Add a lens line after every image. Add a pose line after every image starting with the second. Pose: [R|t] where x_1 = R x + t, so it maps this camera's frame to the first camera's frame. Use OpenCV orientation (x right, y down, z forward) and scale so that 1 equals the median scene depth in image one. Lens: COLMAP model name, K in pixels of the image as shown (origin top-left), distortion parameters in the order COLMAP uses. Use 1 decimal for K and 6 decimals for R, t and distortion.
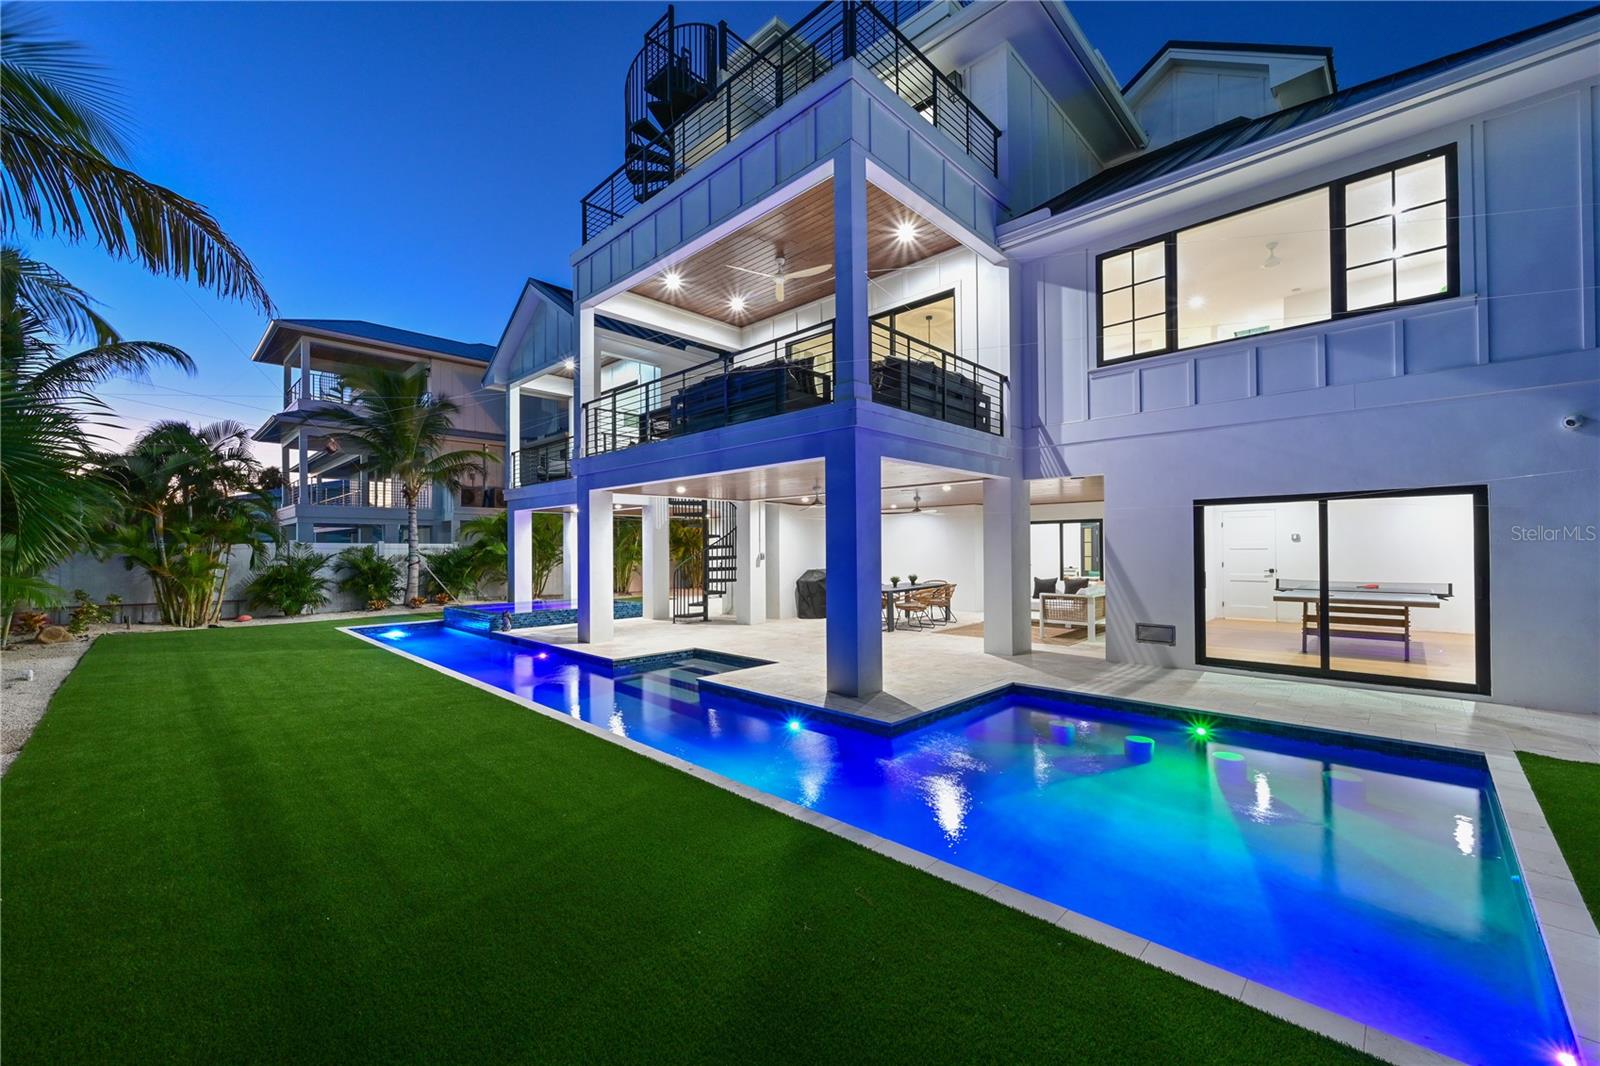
lens RADIAL K [[632.6, 0, 802.7], [0, 632.6, 542.0], [0, 0, 1]] dist [-0.005670, -0.000629]
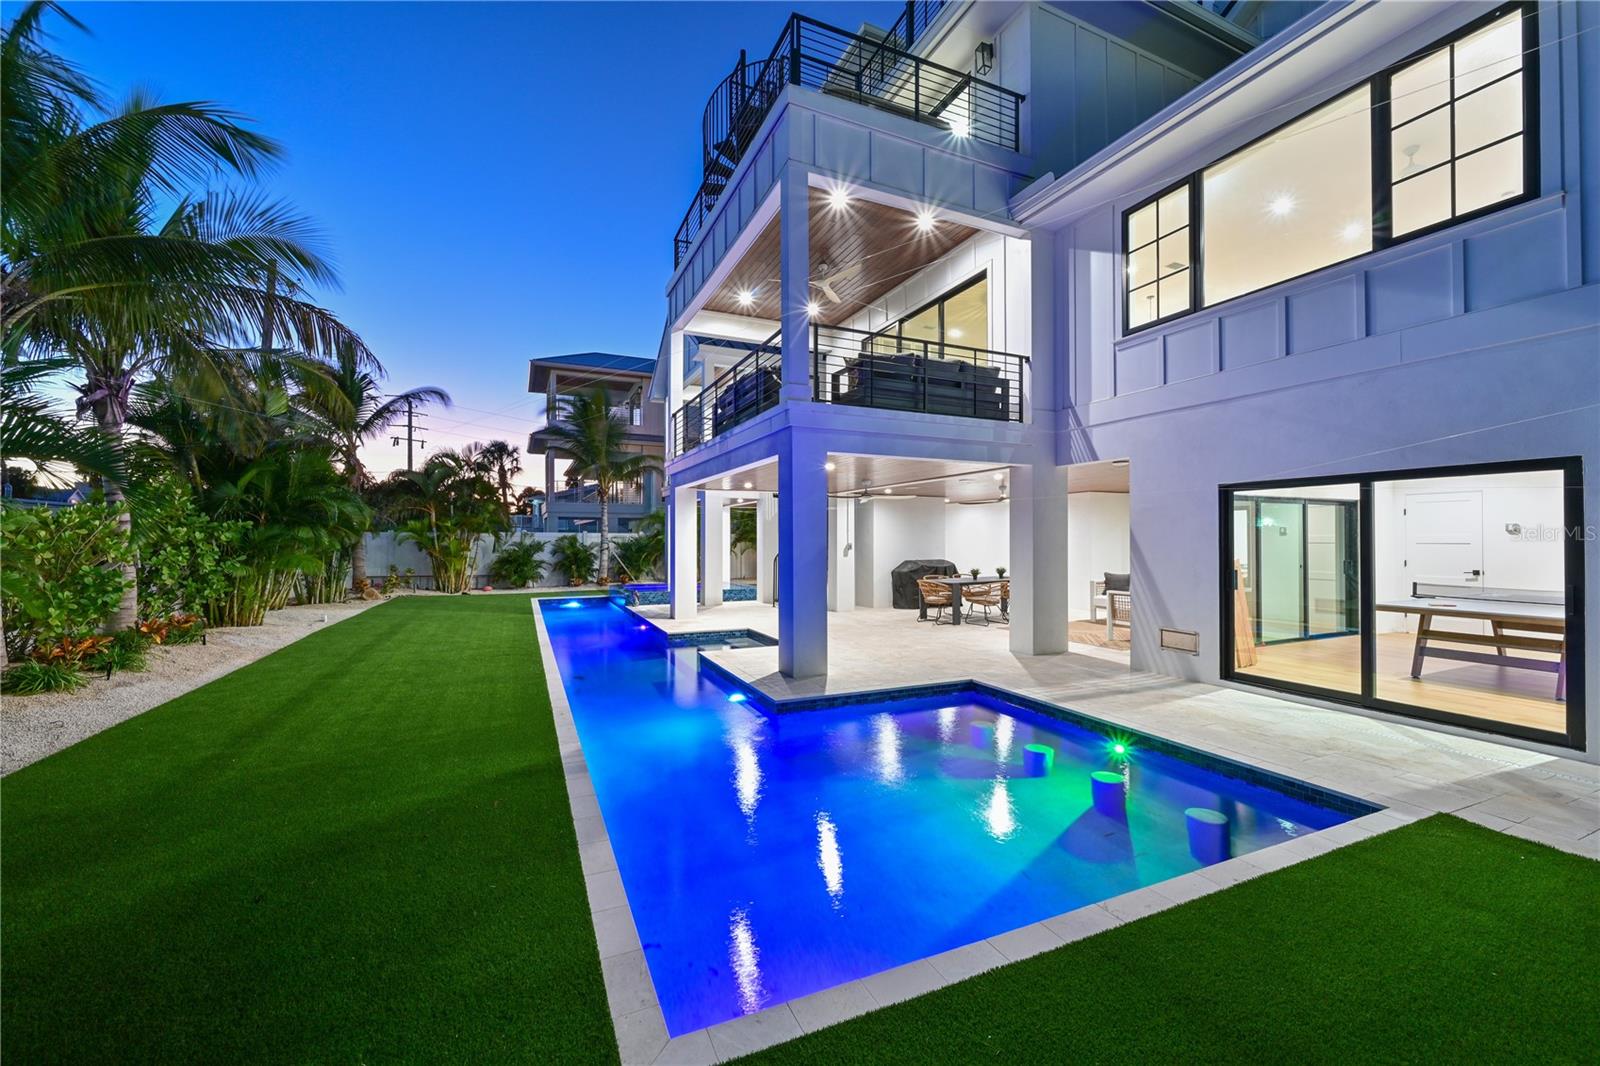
lens RADIAL K [[632.6, 0, 799.9], [0, 632.6, 531.5], [0, 0, 1]] dist [-0.005670, -0.000629]
pose [[0.927263, 0.001709, -0.374406, 0.377047], [-0.002031, 0.999998, -0.000465, -0.002156], [0.374405, 0.001191, 0.927265, 0.005793]]
